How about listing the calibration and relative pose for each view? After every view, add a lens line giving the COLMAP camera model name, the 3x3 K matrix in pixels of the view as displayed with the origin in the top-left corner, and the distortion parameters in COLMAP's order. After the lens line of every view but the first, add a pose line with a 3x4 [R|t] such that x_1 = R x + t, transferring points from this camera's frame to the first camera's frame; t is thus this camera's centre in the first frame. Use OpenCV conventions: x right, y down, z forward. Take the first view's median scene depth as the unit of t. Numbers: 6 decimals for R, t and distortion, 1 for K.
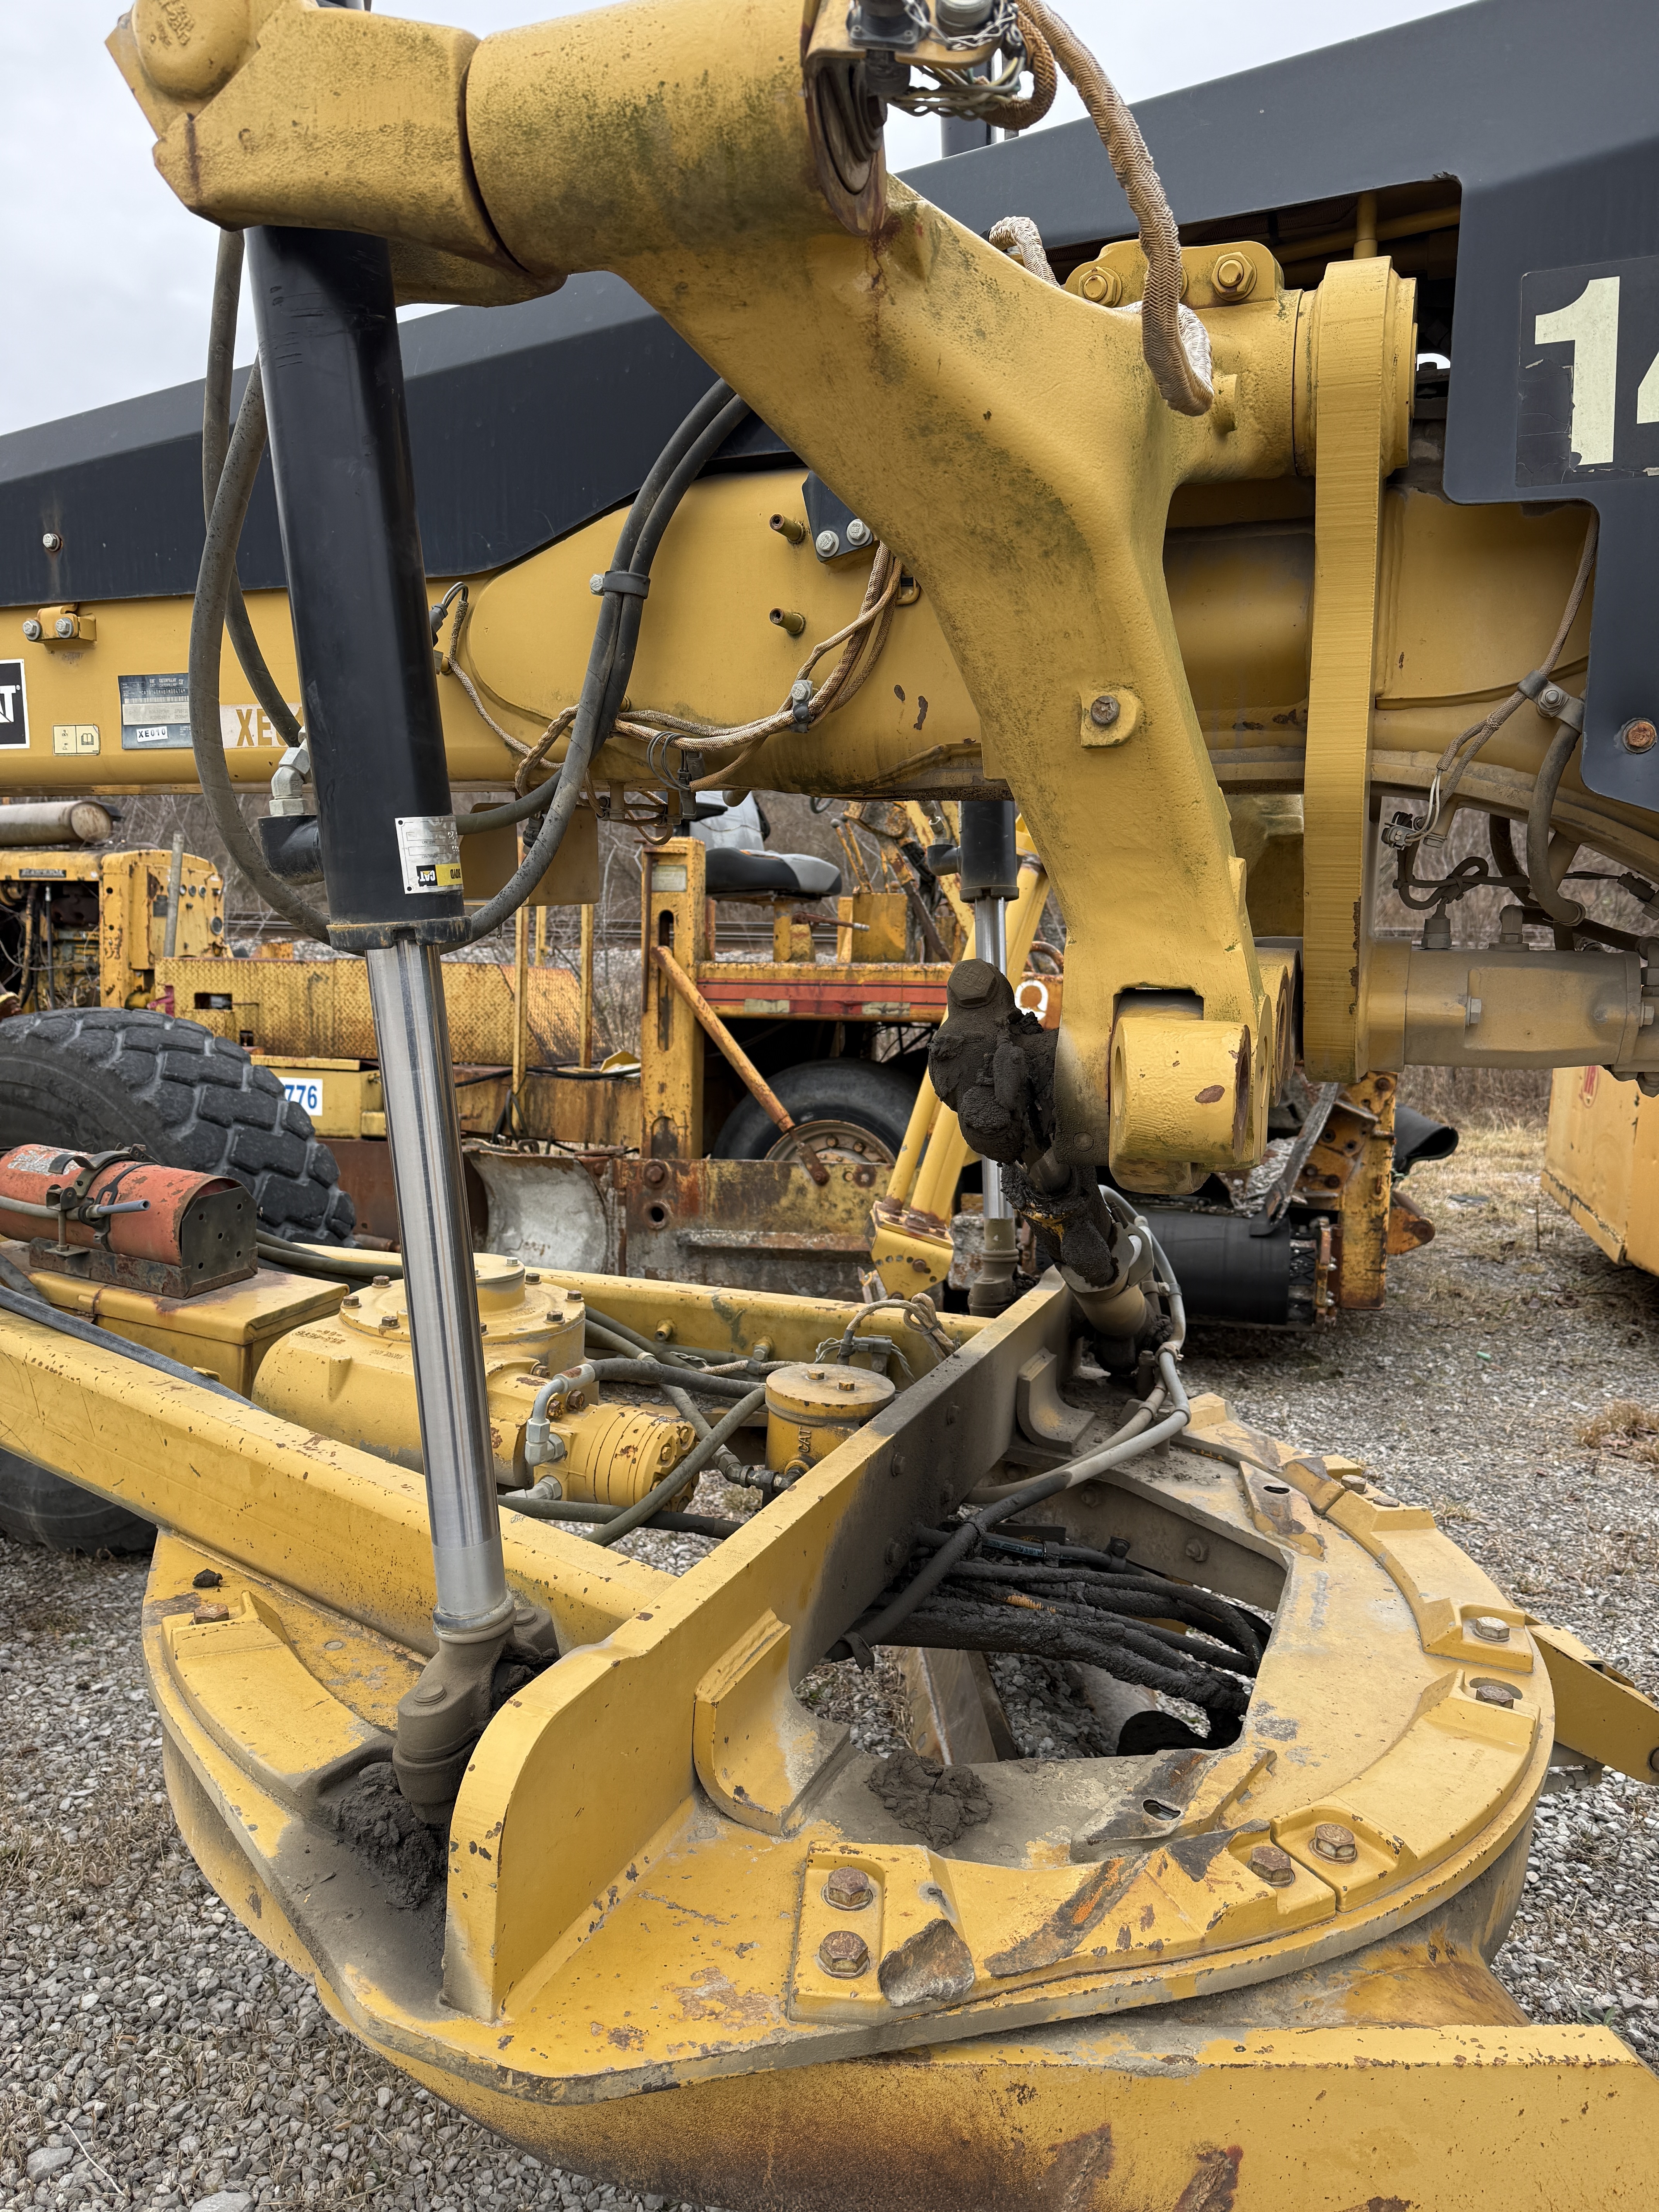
lens RADIAL K [[1504.9, 0, 825.2], [0, 1504.9, 1101.5], [0, 0, 1]] dist [0.125731, -0.205761]
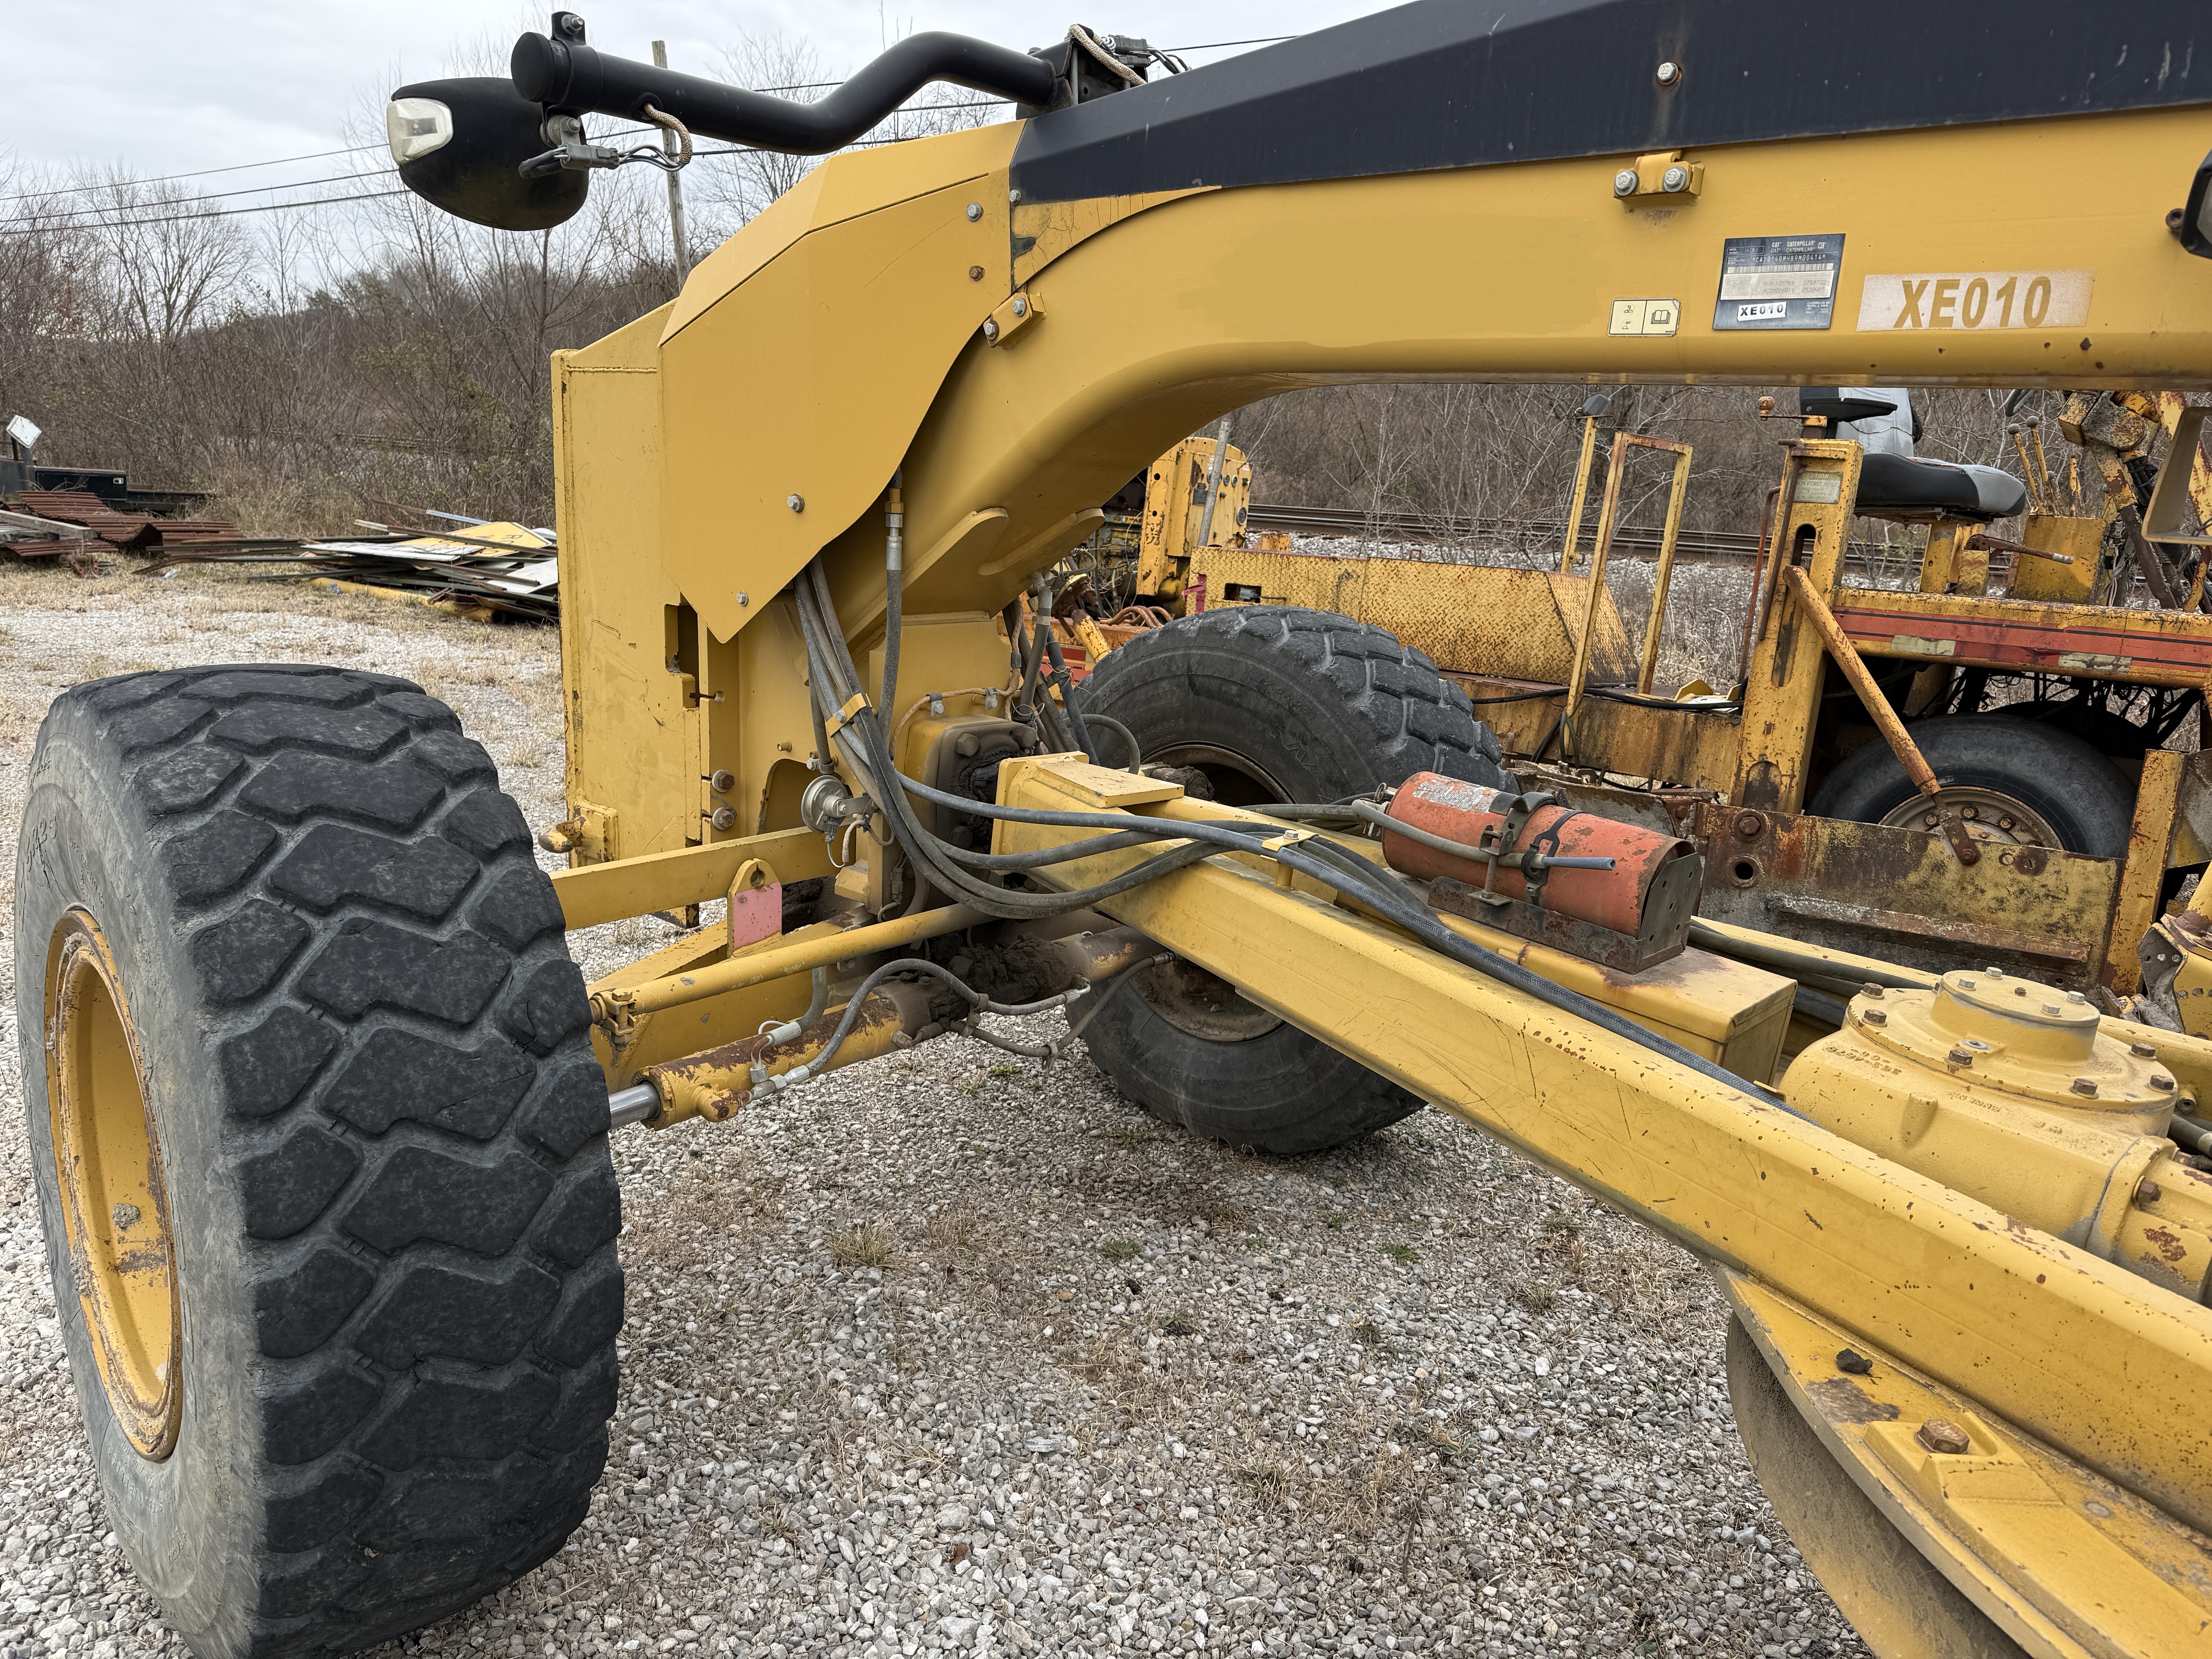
lens RADIAL K [[1504.9, 0, 1106.0], [0, 1504.9, 829.5], [0, 0, 1]] dist [0.125731, -0.205761]
pose [[0.928302, 0.126917, -0.349496, -0.149401], [-0.096831, 0.990027, 0.102325, -0.004881], [0.358997, -0.061147, 0.931333, 0.030550]]
